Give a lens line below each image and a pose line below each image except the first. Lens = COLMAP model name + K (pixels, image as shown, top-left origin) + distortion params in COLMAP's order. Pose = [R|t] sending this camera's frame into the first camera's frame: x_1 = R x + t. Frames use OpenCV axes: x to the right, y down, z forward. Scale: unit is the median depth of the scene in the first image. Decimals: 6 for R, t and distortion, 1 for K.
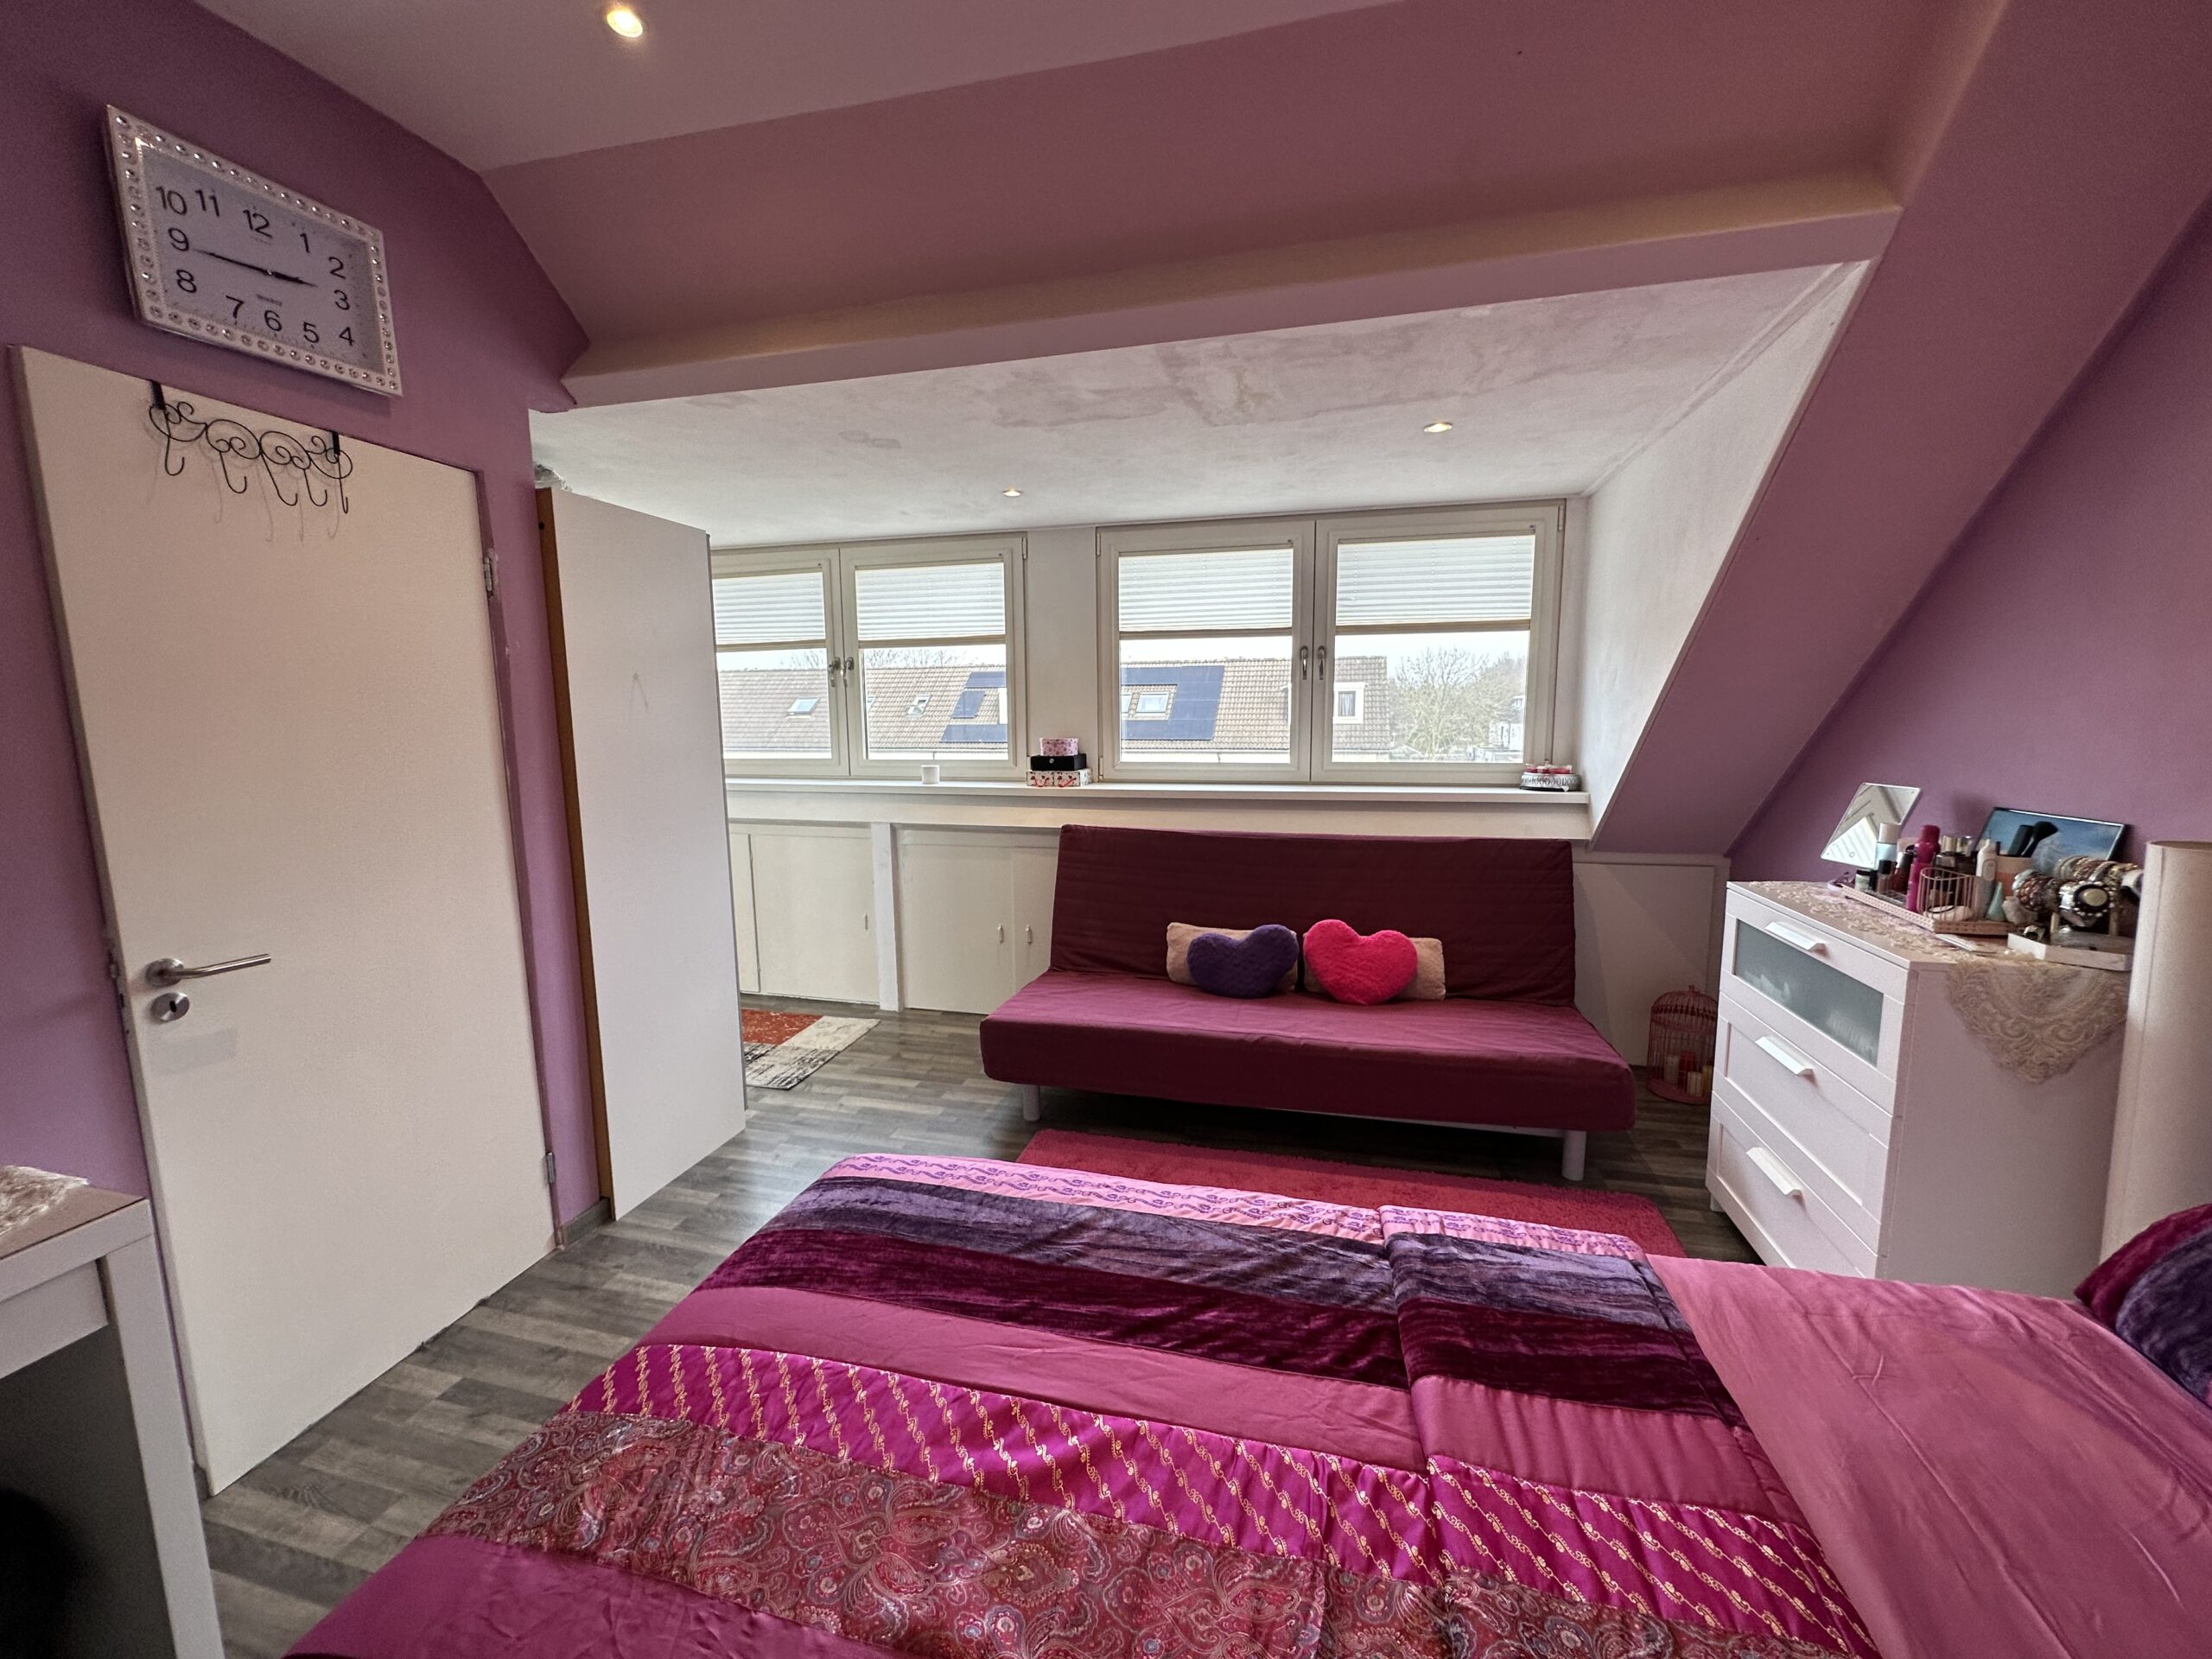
lens RADIAL K [[878.5, 0, 1103.6], [0, 878.5, 829.4], [0, 0, 1]] dist [-0.004285, 0.000398]
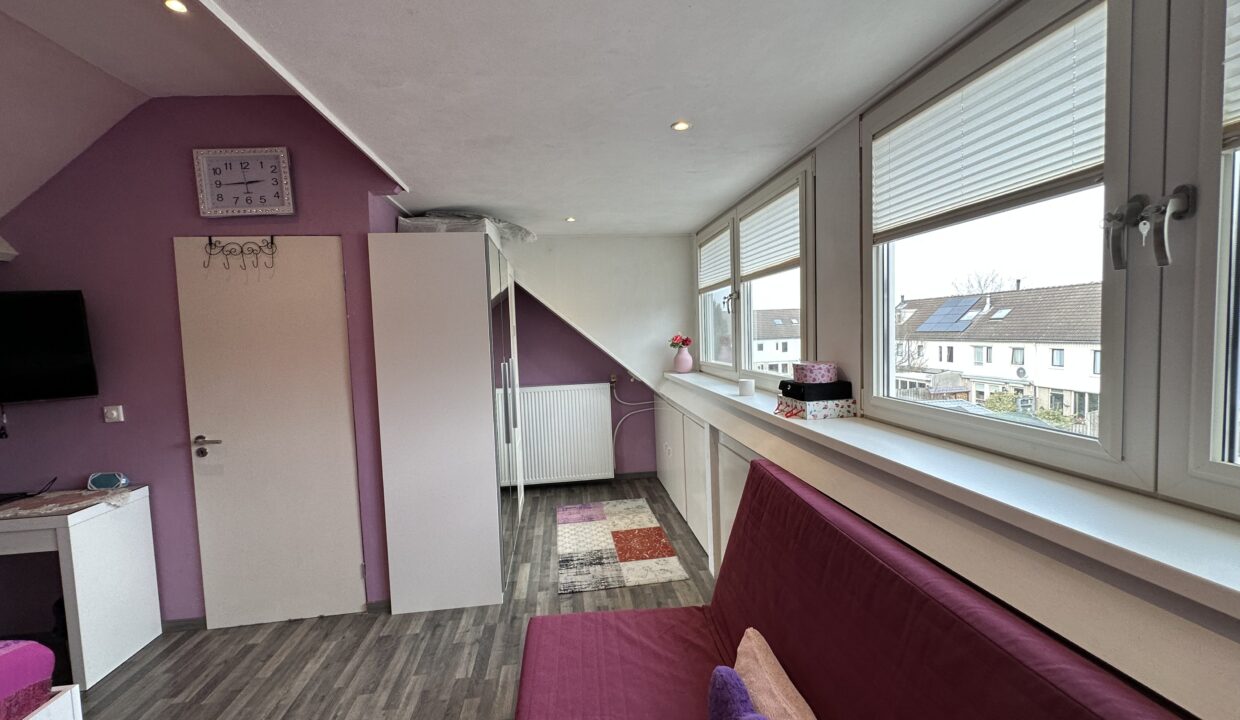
lens RADIAL K [[491.8, 0, 619.7], [0, 491.8, 360.6], [0, 0, 1]] dist [-0.000955, 0.000163]
pose [[0.365949, 0.051033, -0.929235, 0.557244], [-0.093455, 0.995463, 0.017867, -0.153622], [0.925931, 0.080303, 0.369058, 1.000415]]
